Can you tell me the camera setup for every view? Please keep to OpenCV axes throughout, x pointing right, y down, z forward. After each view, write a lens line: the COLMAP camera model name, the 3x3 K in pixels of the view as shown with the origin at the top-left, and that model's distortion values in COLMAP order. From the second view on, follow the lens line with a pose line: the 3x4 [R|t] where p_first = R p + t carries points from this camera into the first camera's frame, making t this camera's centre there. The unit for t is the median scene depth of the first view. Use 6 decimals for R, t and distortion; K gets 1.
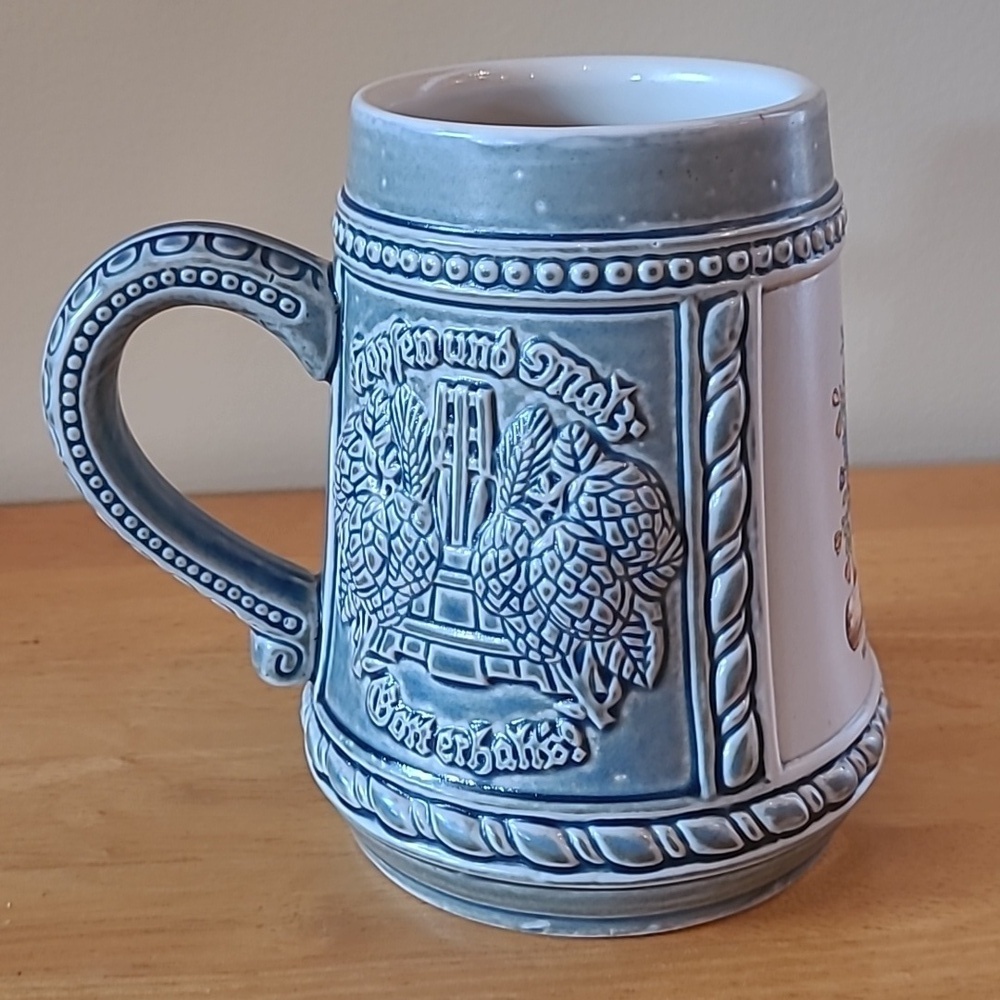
lens RADIAL K [[1785.2, 0, 512.6], [0, 1785.2, 485.1], [0, 0, 1]] dist [0.005665, -0.189263]
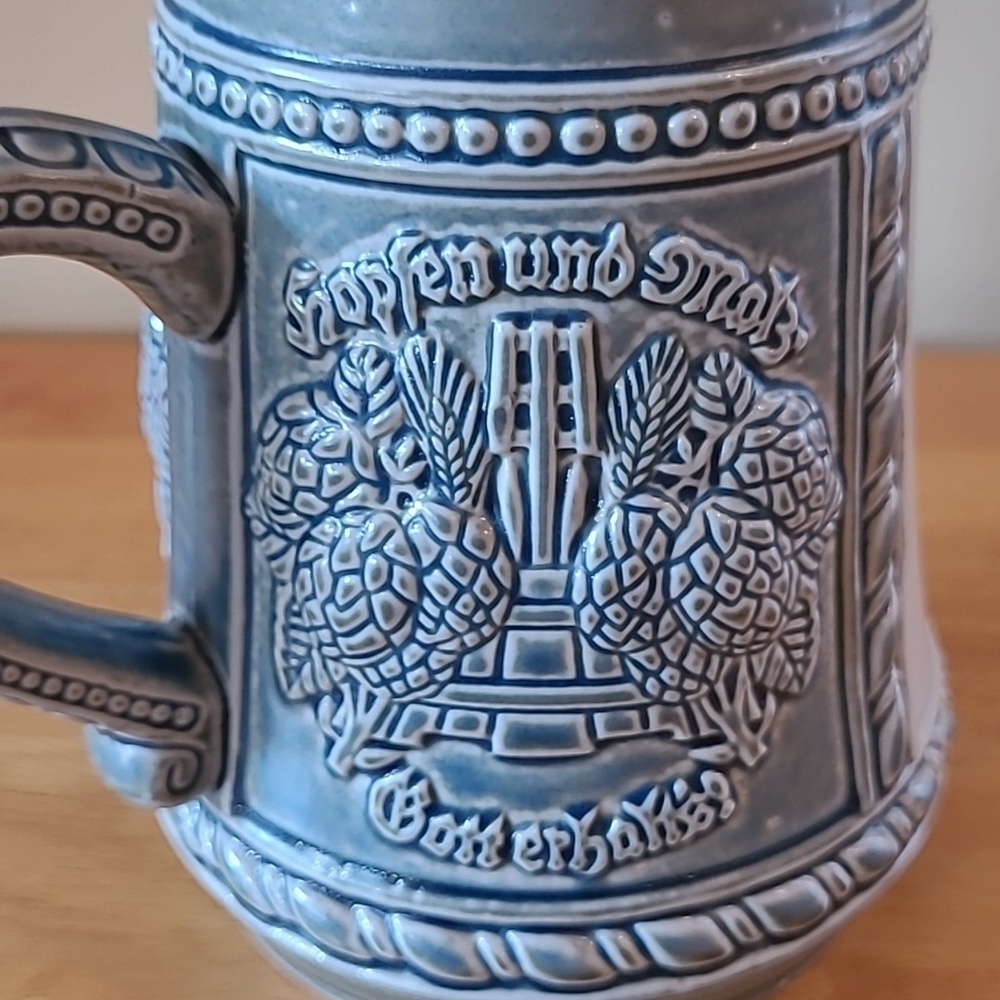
lens RADIAL K [[1785.2, 0, 512.6], [0, 1785.2, 485.1], [0, 0, 1]] dist [0.005665, -0.189263]
pose [[0.888476, -0.220586, 0.402433, -0.292942], [0.163390, 0.971492, 0.171778, -0.106359], [-0.428852, -0.086867, 0.899188, 0.427731]]
